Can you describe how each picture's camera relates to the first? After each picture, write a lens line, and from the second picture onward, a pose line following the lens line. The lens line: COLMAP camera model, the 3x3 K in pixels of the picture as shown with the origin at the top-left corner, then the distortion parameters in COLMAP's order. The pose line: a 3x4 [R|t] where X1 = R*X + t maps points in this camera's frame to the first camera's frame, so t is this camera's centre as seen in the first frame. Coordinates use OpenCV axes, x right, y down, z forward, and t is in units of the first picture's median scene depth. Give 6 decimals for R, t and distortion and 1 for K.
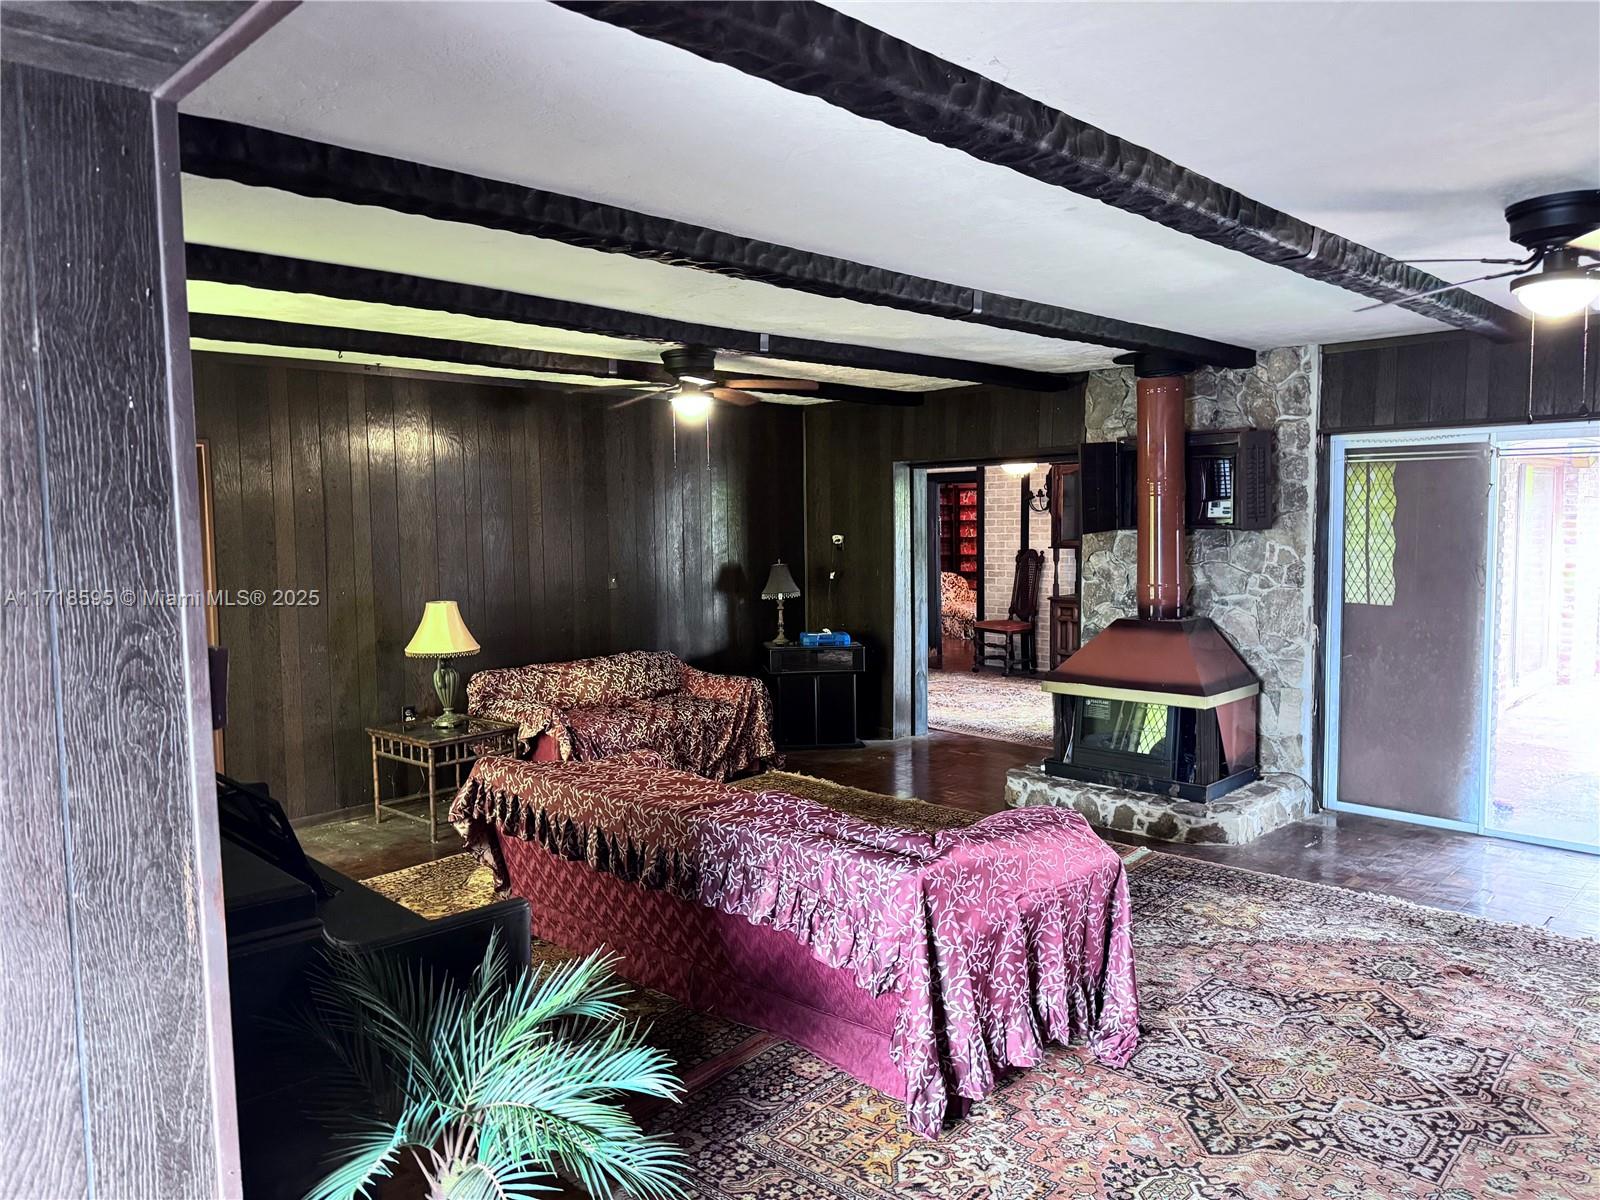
lens RADIAL K [[1126.7, 0, 795.4], [0, 1126.7, 594.8], [0, 0, 1]] dist [0.012568, -0.016211]
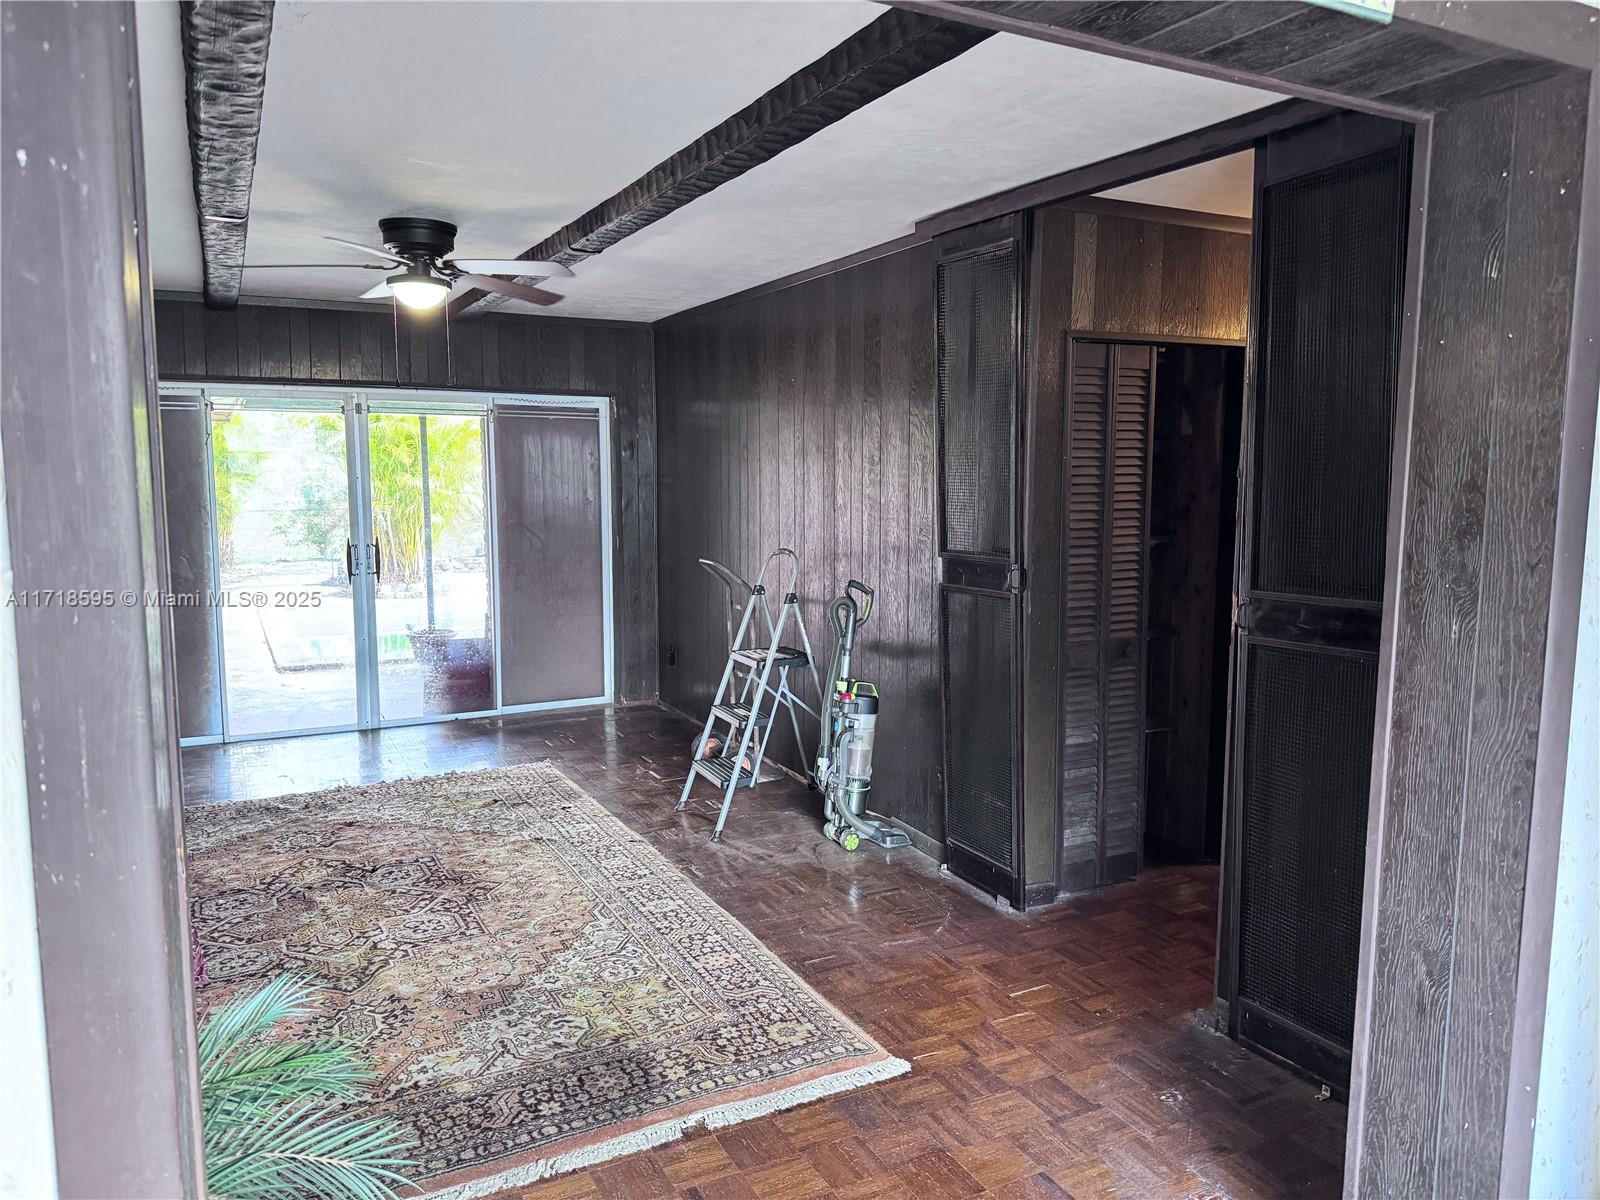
lens RADIAL K [[1126.7, 0, 796.6], [0, 1126.7, 591.9], [0, 0, 1]] dist [0.012568, -0.016211]
pose [[0.318258, -0.092702, 0.943461, -0.453485], [0.060654, 0.995160, 0.077321, 0.012595], [-0.946062, 0.032617, 0.322341, 0.133685]]
